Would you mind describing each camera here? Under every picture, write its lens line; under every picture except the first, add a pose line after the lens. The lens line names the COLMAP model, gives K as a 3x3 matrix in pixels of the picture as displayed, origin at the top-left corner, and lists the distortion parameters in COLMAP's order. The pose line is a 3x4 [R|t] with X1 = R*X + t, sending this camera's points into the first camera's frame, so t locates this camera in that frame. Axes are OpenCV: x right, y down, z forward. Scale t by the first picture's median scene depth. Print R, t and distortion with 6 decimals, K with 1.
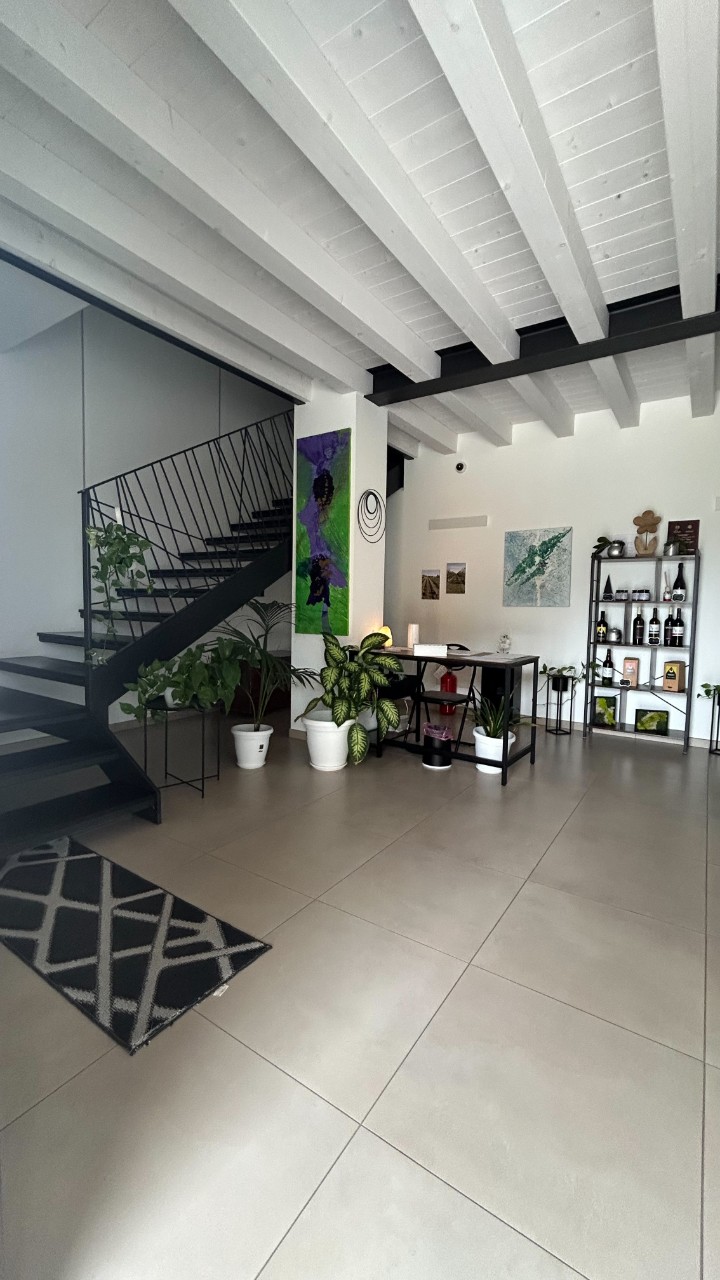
lens RADIAL K [[523.9, 0, 363.8], [0, 523.9, 639.3], [0, 0, 1]] dist [0.000096, 0.001358]
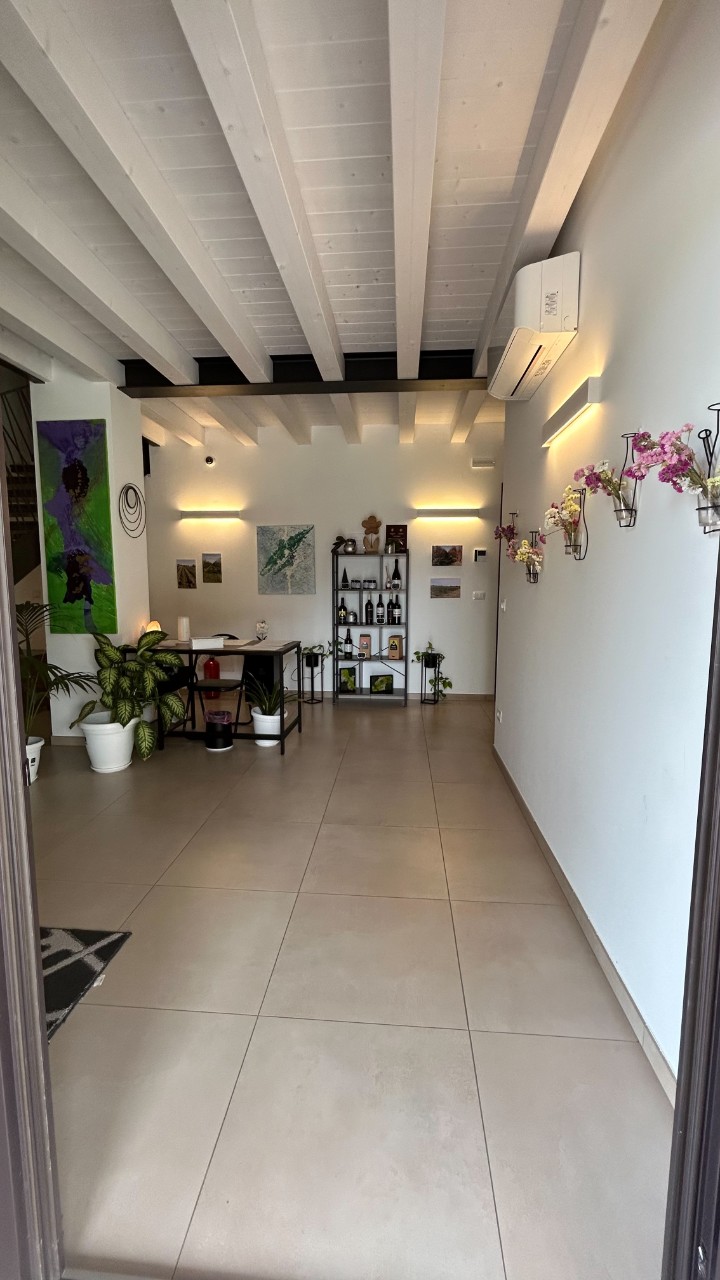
lens RADIAL K [[523.9, 0, 362.9], [0, 523.9, 639.5], [0, 0, 1]] dist [0.000096, 0.001358]
pose [[0.871511, -0.071996, 0.485061, -0.112618], [0.045373, 0.996759, 0.066423, -0.042599], [-0.488272, -0.035879, 0.871954, -0.092163]]
